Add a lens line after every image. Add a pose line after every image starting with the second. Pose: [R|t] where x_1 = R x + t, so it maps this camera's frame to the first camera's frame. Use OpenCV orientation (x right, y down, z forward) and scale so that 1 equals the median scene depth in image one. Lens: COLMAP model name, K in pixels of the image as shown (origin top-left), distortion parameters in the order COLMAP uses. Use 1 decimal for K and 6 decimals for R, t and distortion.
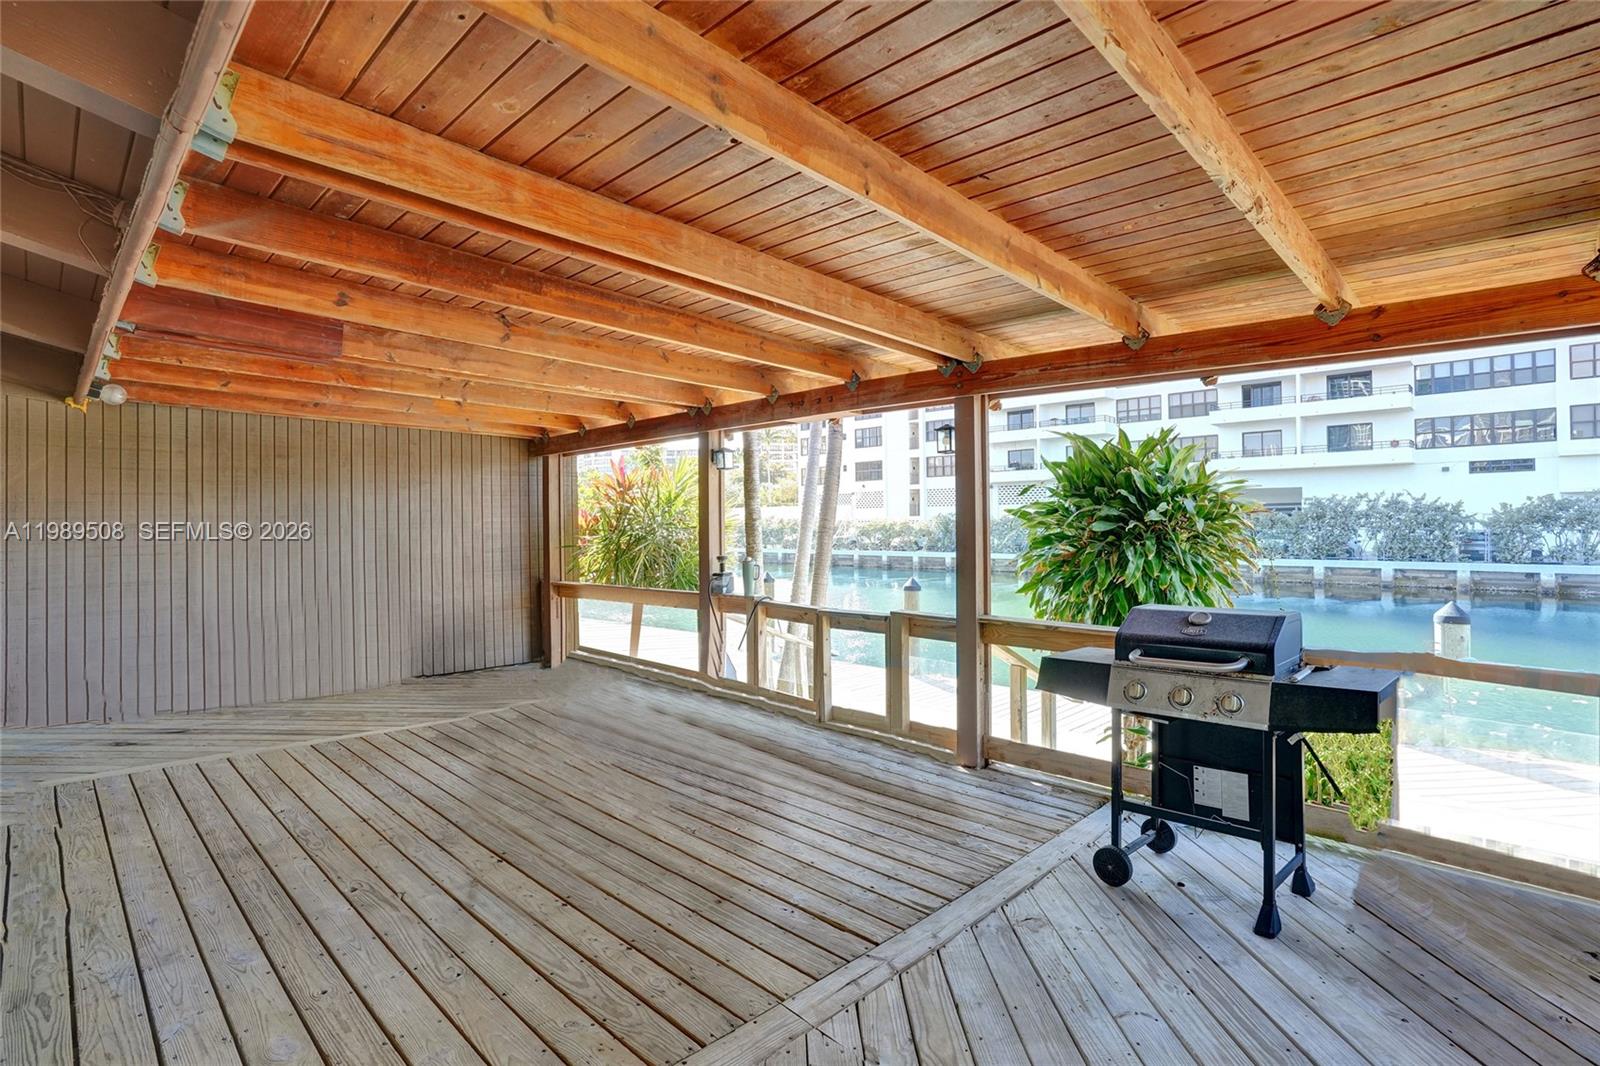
lens RADIAL K [[749.4, 0, 801.4], [0, 749.4, 519.7], [0, 0, 1]] dist [-0.004708, 0.001652]
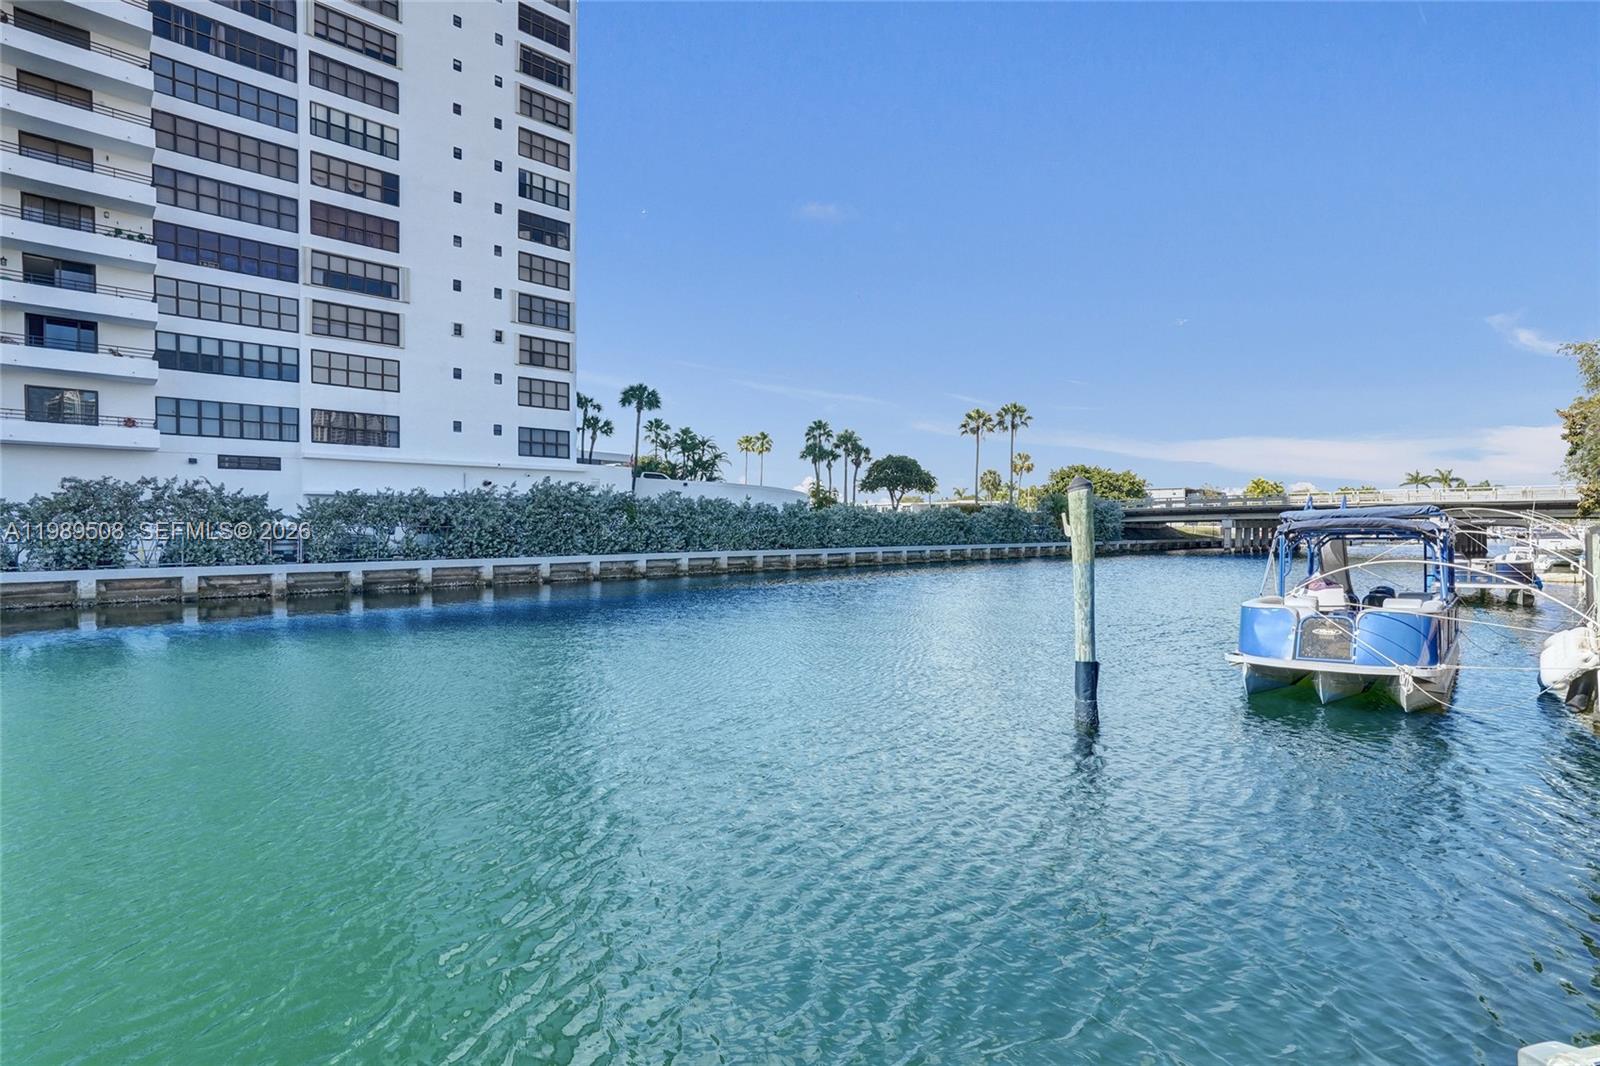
lens RADIAL K [[749.4, 0, 809.5], [0, 749.4, 544.7], [0, 0, 1]] dist [-0.004708, 0.001652]
pose [[0.030520, -0.011267, 0.999471, 0.029375], [-0.004114, 0.999927, 0.011398, 0.019892], [-0.999526, -0.004460, 0.030471, 0.318865]]
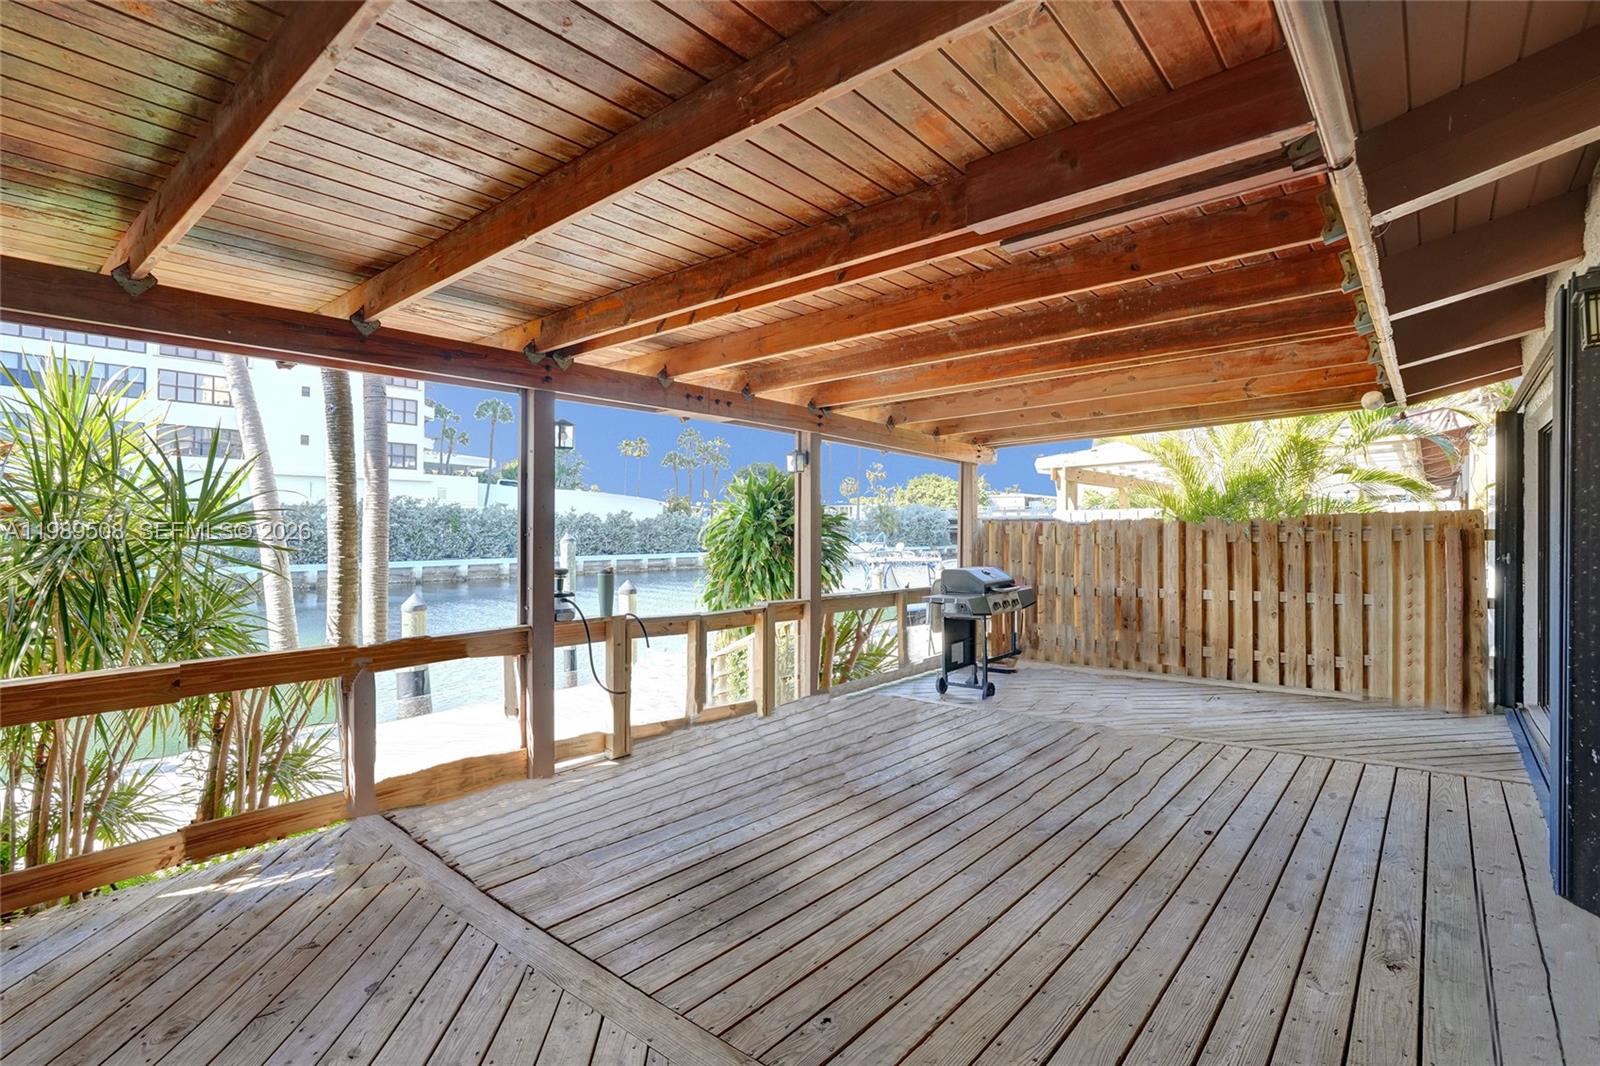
lens RADIAL K [[749.4, 0, 797.9], [0, 749.4, 532.2], [0, 0, 1]] dist [-0.004708, 0.001652]
pose [[-0.062068, 0.003495, 0.998066, -0.141561], [-0.011289, 0.999927, -0.004204, 0.002588], [-0.998008, -0.011529, -0.062024, 0.140054]]
